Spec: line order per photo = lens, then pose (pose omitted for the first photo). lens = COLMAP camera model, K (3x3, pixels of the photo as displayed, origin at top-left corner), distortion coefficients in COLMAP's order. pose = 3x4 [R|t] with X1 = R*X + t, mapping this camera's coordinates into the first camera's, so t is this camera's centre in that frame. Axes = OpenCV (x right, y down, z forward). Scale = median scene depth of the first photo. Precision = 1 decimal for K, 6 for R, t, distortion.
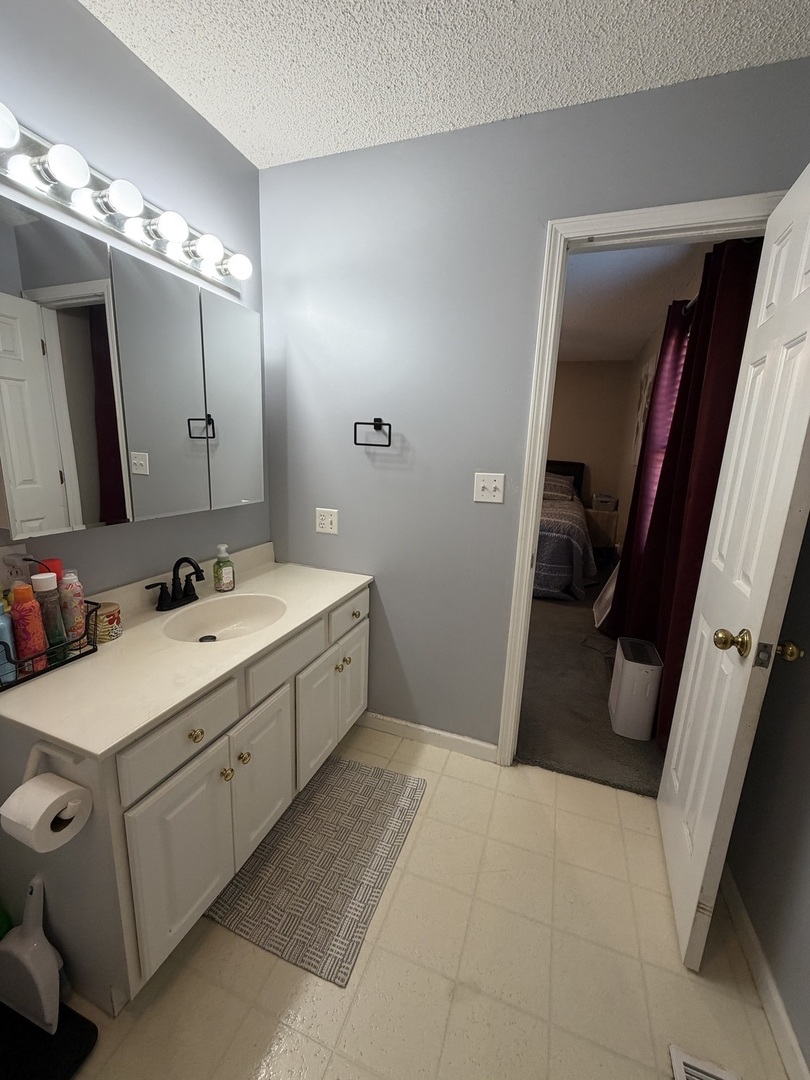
lens RADIAL K [[429.4, 0, 401.5], [0, 429.4, 536.0], [0, 0, 1]] dist [-0.001927, 0.000609]
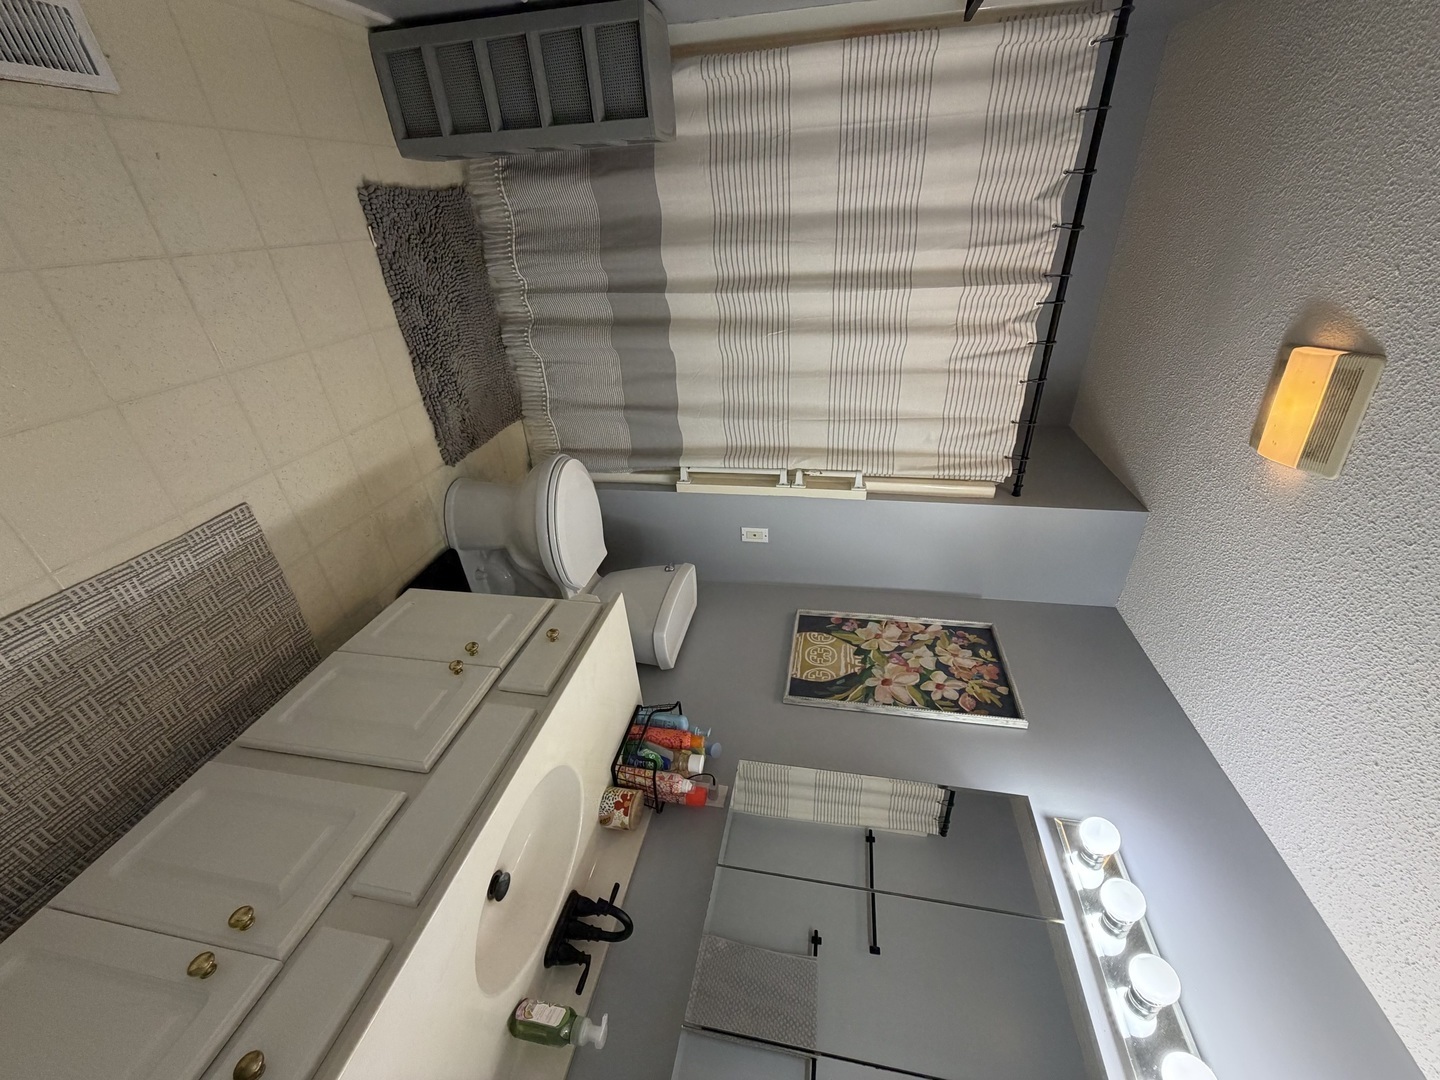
lens RADIAL K [[572.6, 0, 715.1], [0, 572.6, 537.7], [0, 0, 1]] dist [-0.001927, 0.000609]
pose [[-0.166152, -0.660435, -0.732270, 0.486273], [-0.929148, -0.143860, 0.340571, -0.297413], [-0.330270, 0.736974, -0.589739, 1.244405]]
